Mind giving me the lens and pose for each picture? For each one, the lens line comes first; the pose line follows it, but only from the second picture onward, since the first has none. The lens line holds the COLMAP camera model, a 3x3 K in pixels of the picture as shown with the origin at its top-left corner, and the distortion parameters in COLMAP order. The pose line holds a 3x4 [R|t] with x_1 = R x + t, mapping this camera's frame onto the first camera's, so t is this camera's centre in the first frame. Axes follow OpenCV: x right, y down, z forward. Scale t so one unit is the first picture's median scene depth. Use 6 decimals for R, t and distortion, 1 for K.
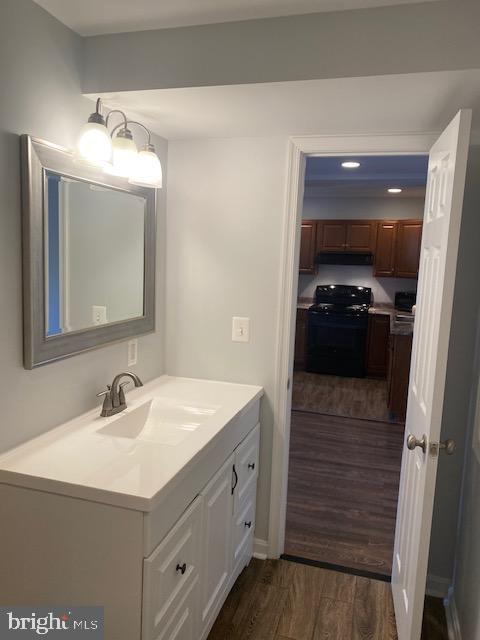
lens RADIAL K [[484.3, 0, 238.4], [0, 484.3, 319.7], [0, 0, 1]] dist [0.029015, -0.005413]
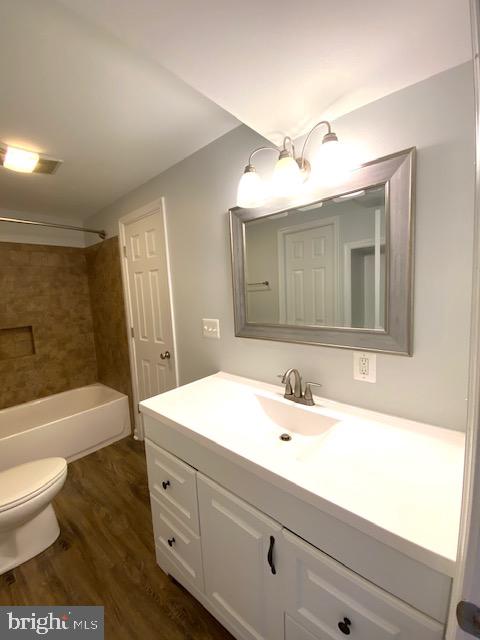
lens RADIAL K [[258.5, 0, 240.9], [0, 258.5, 315.7], [0, 0, 1]] dist [-0.013743, -0.000217]
pose [[-0.415335, 0.072103, -0.906806, 0.326242], [-0.085195, 0.989389, 0.117690, -0.068128], [0.905670, 0.126136, -0.404785, 1.053497]]
